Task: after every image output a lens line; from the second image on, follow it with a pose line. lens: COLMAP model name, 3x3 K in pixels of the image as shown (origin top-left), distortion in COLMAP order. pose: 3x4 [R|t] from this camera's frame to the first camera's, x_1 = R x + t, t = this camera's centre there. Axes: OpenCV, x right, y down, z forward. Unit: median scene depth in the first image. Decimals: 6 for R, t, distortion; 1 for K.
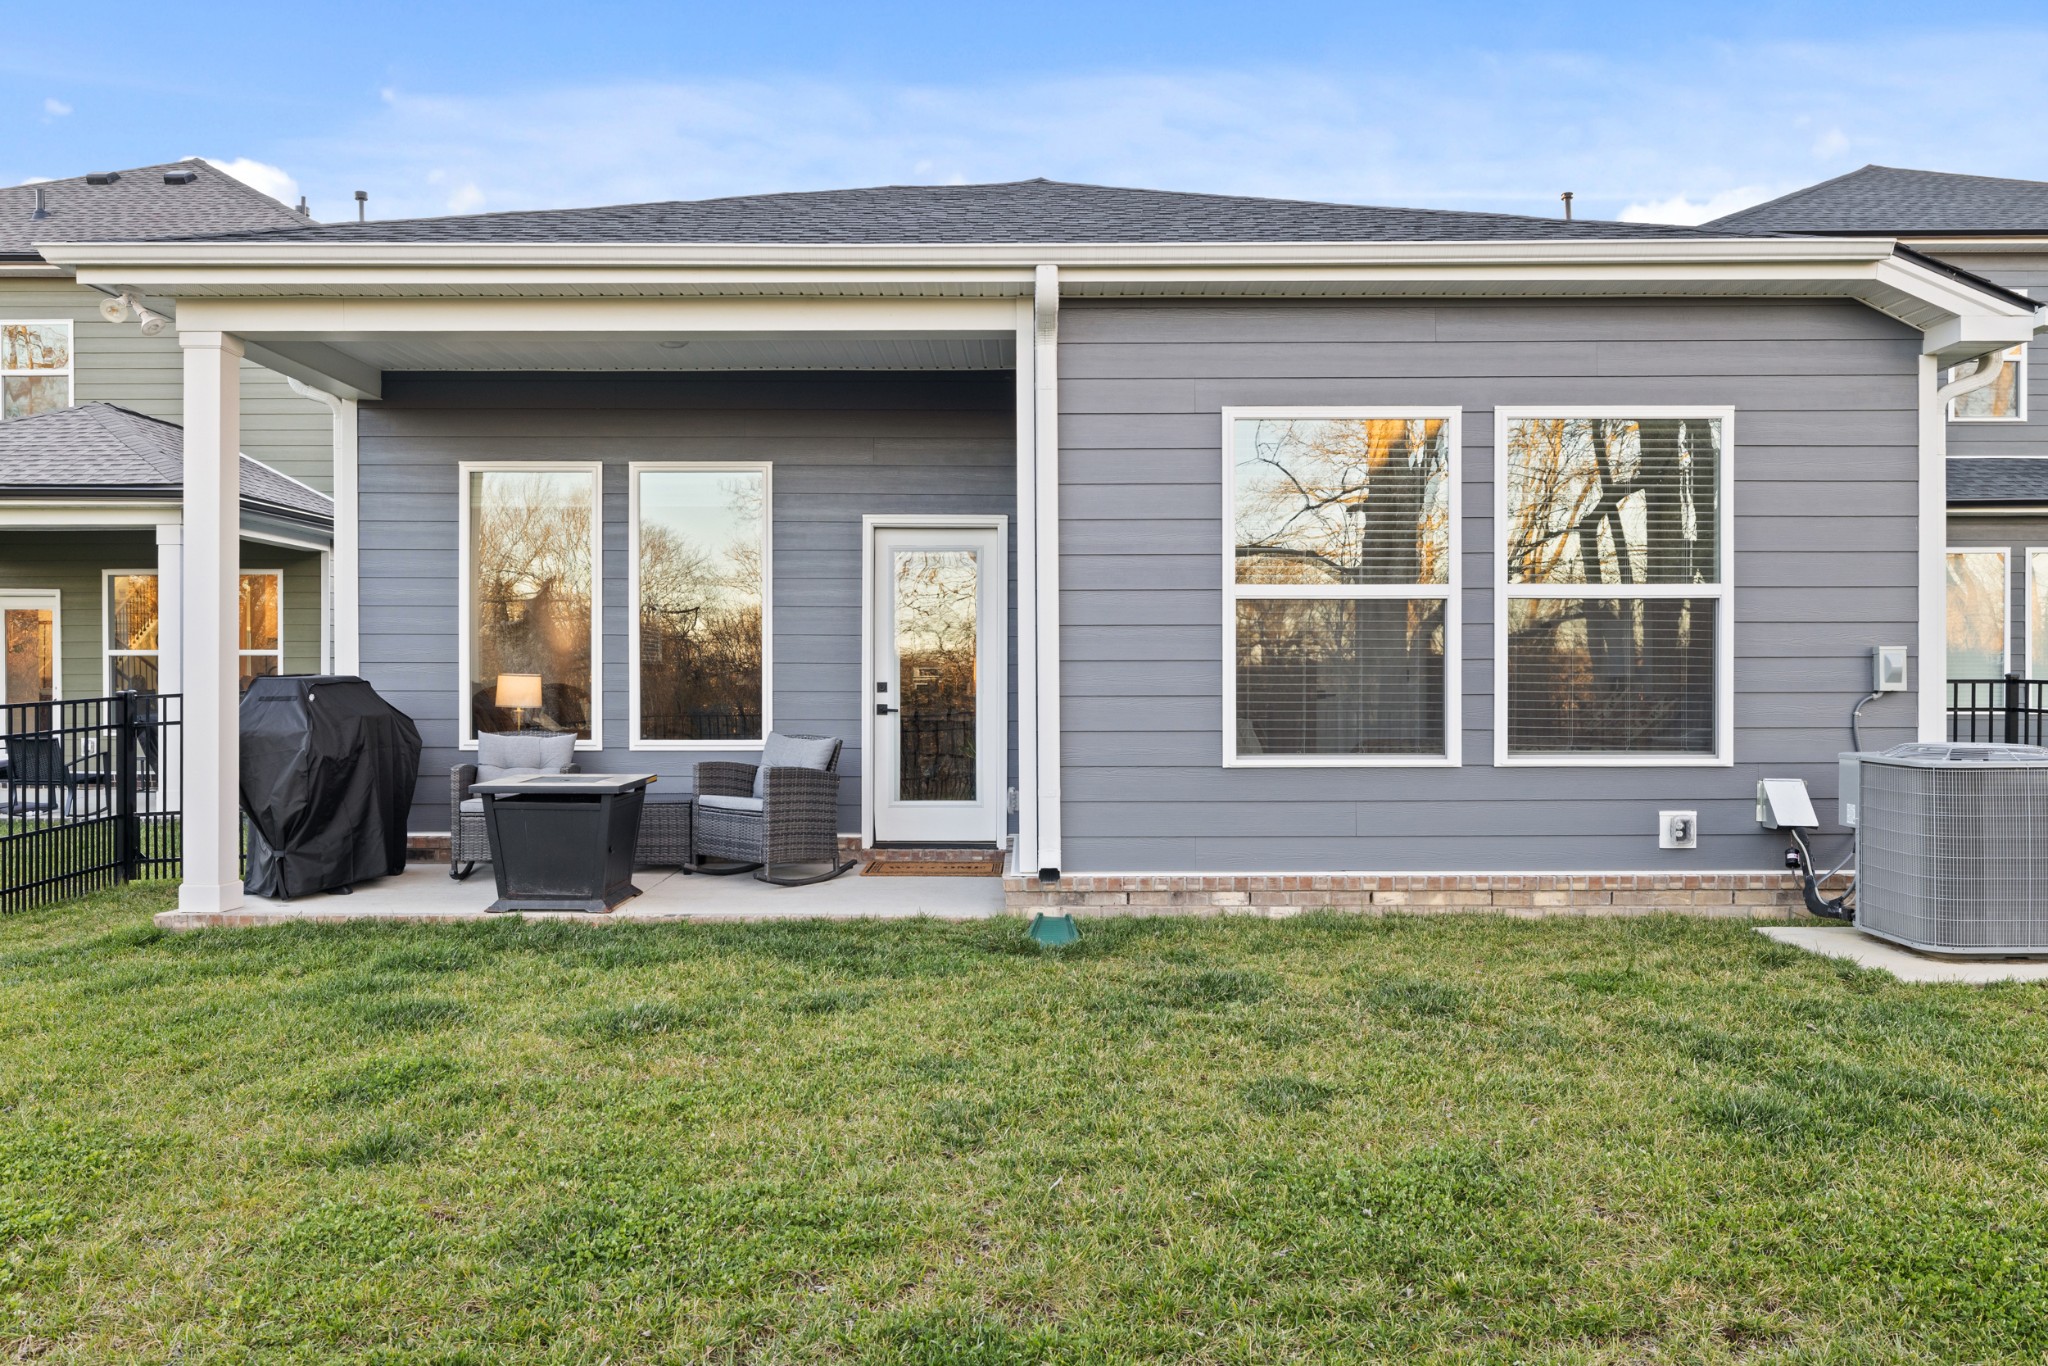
lens RADIAL K [[1506.0, 0, 1024.0], [0, 1506.0, 683.0], [0, 0, 1]] dist [-0.004560, -0.000899]
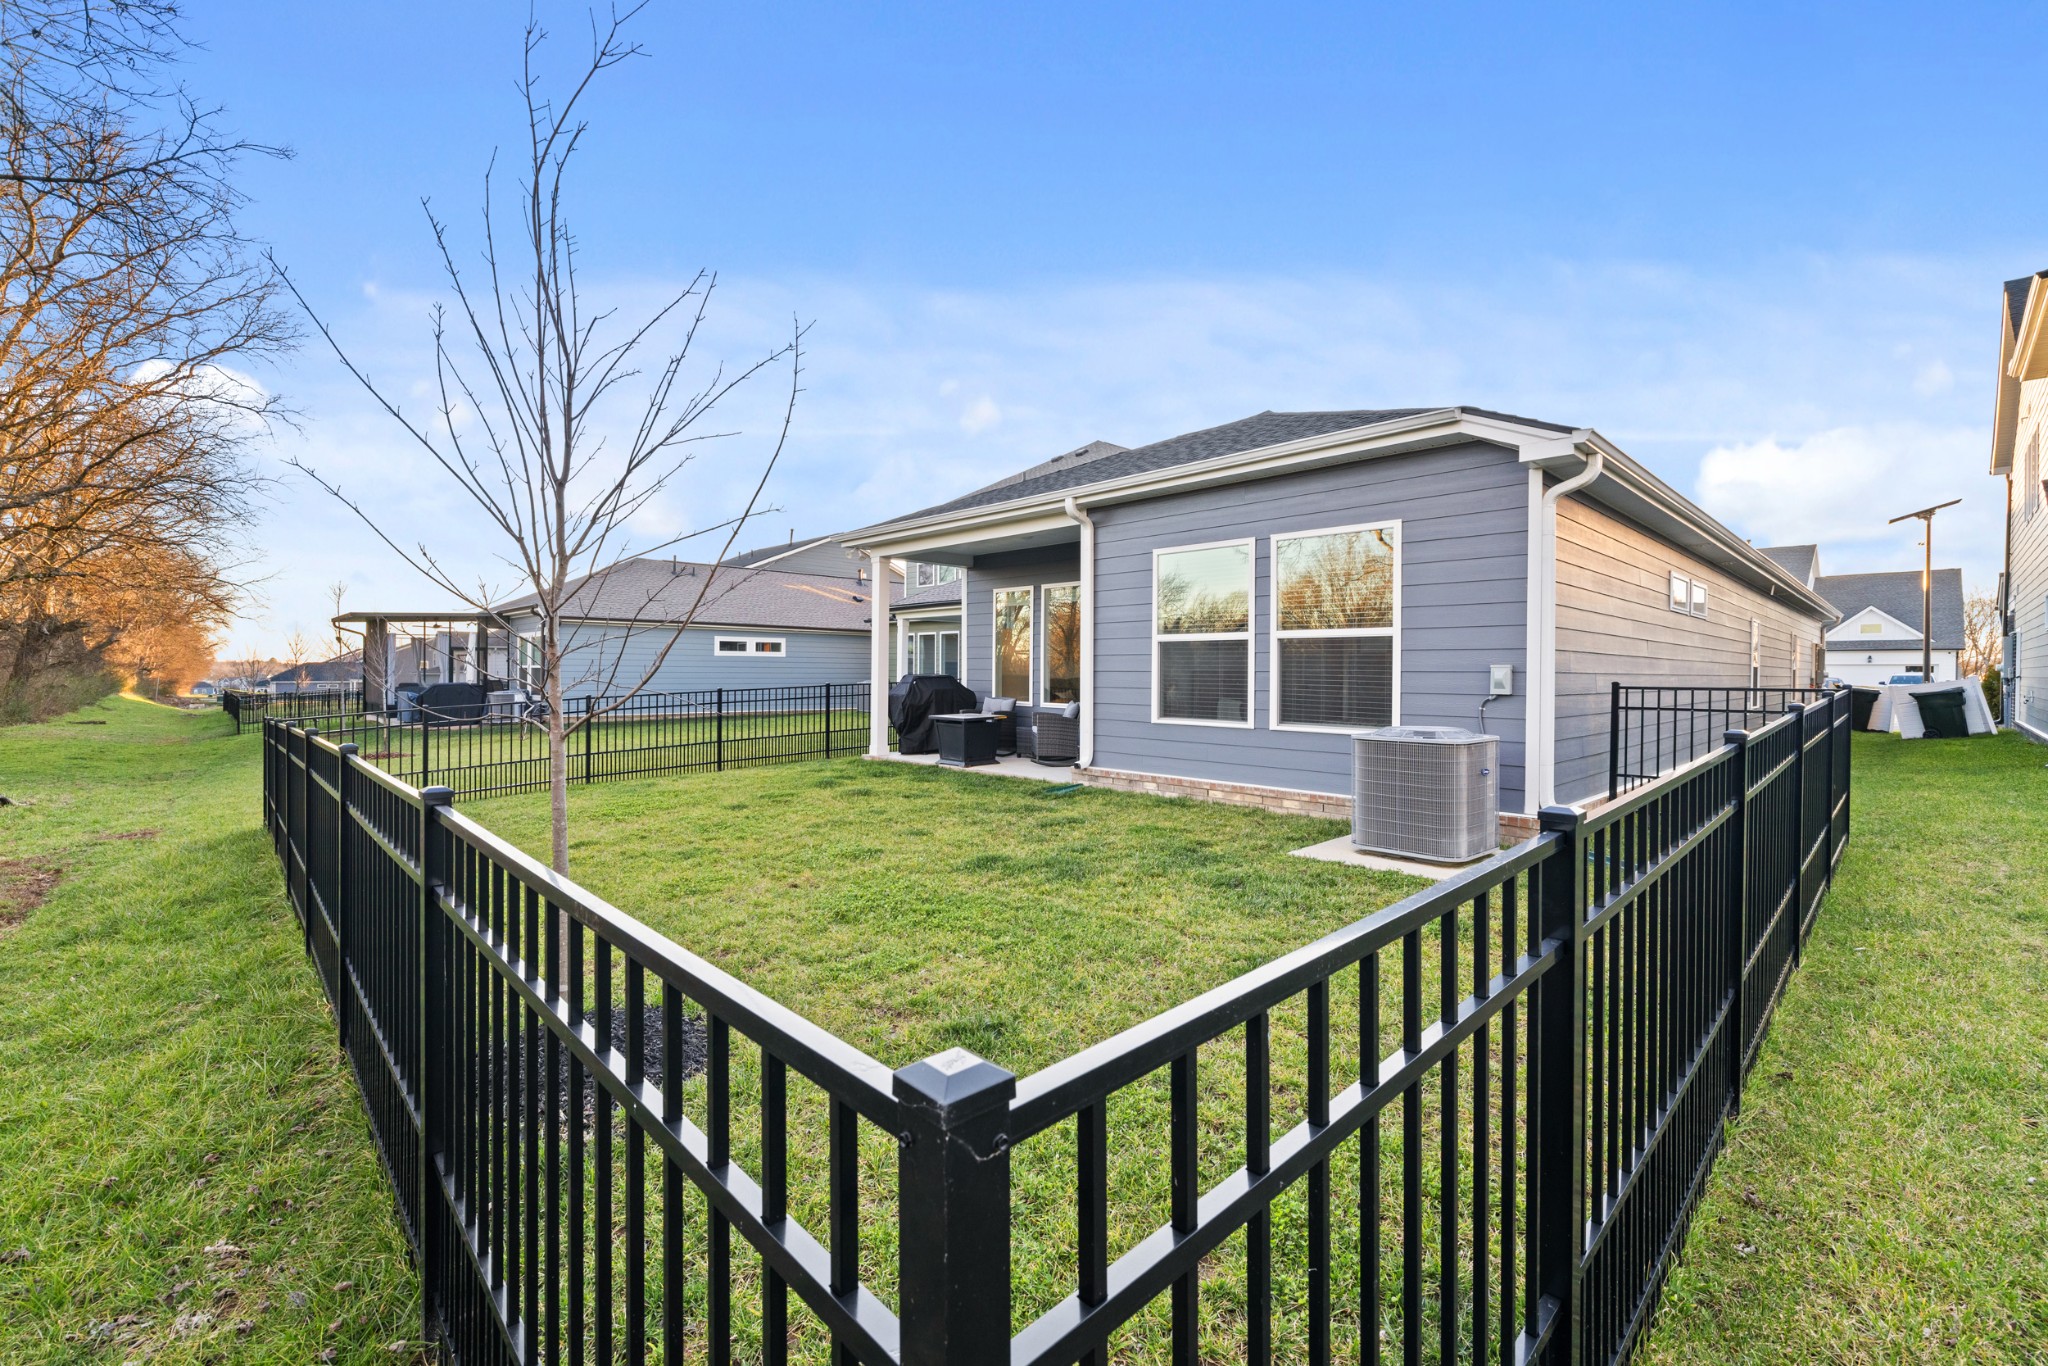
lens RADIAL K [[857.7, 0, 1019.2], [0, 857.7, 668.0], [0, 0, 1]] dist [0.000088, 0.000023]
pose [[0.692325, 0.003394, -0.721578, 0.860695], [-0.002402, 0.999994, 0.002399, -0.022248], [0.721582, 0.000073, 0.692329, 0.045971]]
